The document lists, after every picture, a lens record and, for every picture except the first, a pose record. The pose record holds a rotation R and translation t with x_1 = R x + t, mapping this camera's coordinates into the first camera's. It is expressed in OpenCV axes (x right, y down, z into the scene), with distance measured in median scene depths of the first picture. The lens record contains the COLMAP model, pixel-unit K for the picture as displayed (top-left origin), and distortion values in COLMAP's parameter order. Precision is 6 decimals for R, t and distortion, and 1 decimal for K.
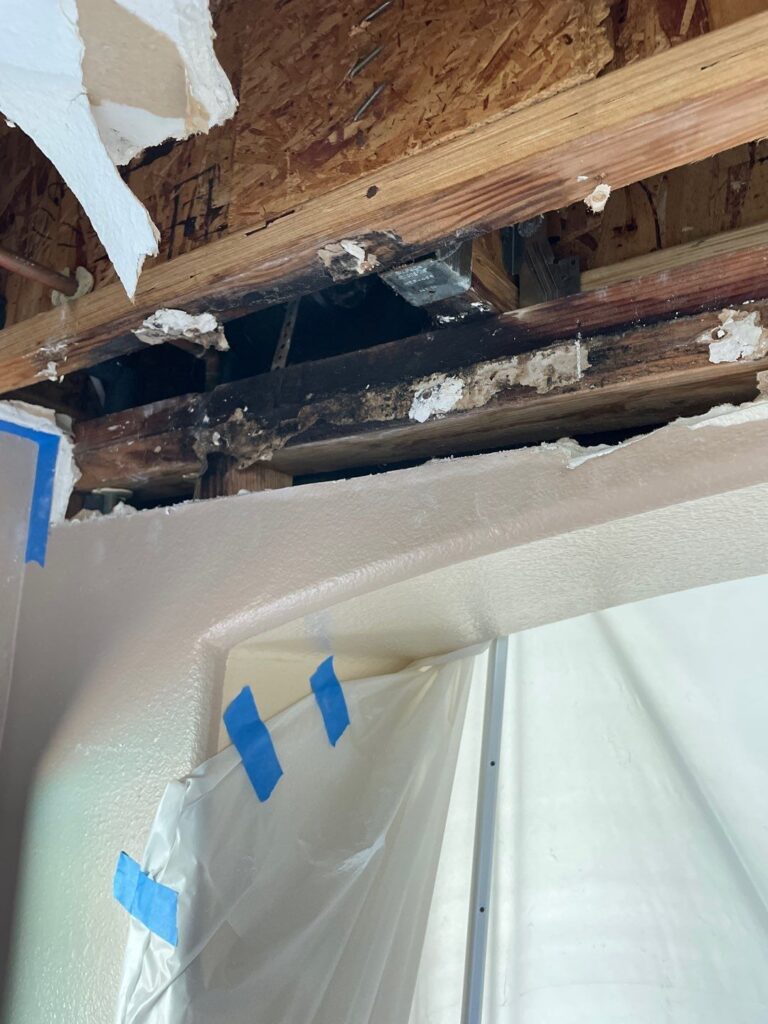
lens RADIAL K [[767.3, 0, 398.0], [0, 767.3, 510.9], [0, 0, 1]] dist [0.077649, -0.113377]
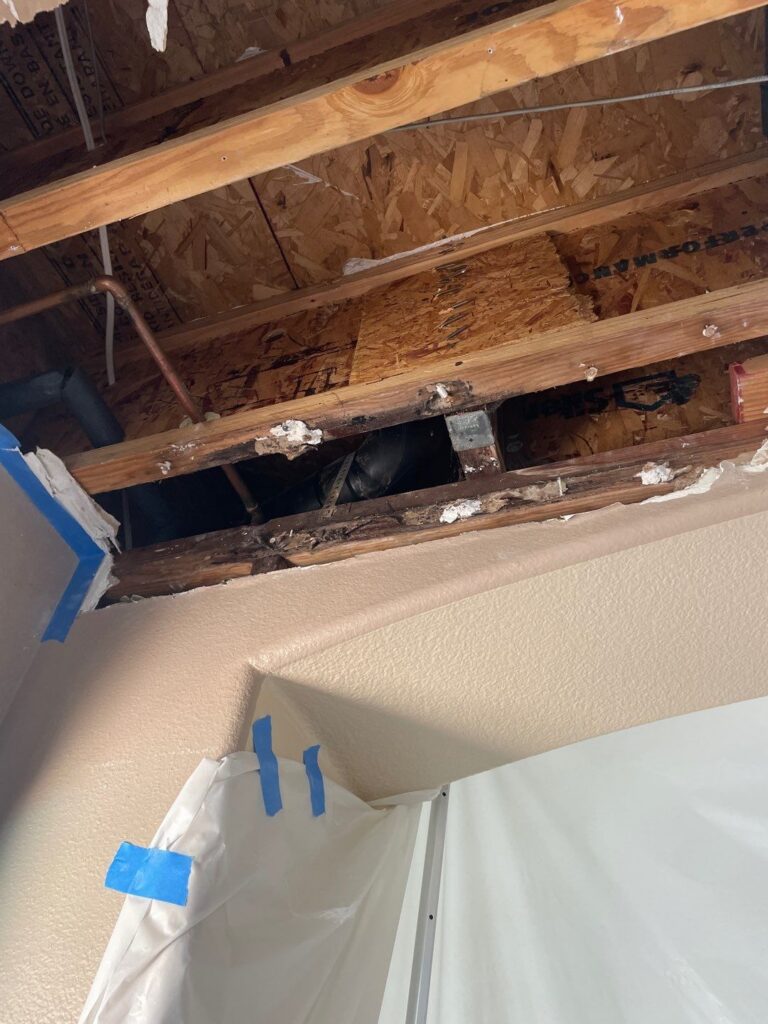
lens RADIAL K [[767.3, 0, 398.0], [0, 767.3, 510.9], [0, 0, 1]] dist [0.077649, -0.113377]
pose [[0.962913, 0.220836, 0.155017, -0.282815], [-0.097525, 0.820562, -0.563175, 0.668465], [-0.251571, 0.527170, 0.811667, -0.161841]]
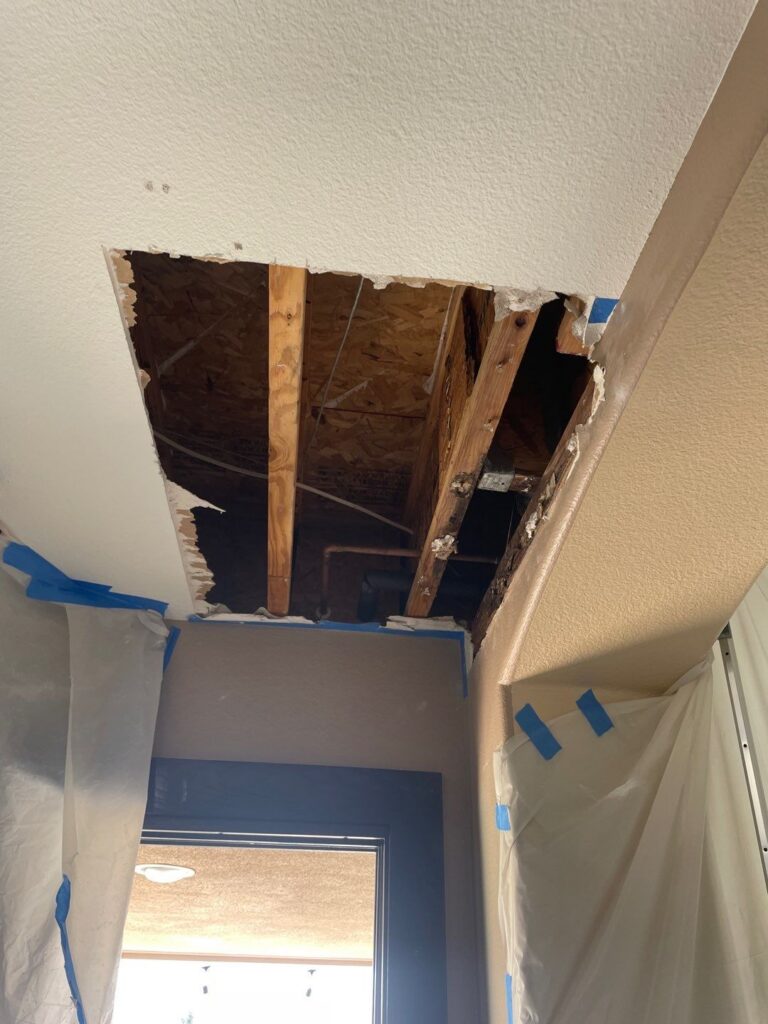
lens RADIAL K [[767.3, 0, 398.0], [0, 767.3, 510.9], [0, 0, 1]] dist [0.077649, -0.113377]
pose [[0.670984, -0.450788, -0.588703, 1.014766], [0.181400, 0.869639, -0.459155, 0.693344], [0.718940, 0.201294, 0.665286, -0.648180]]
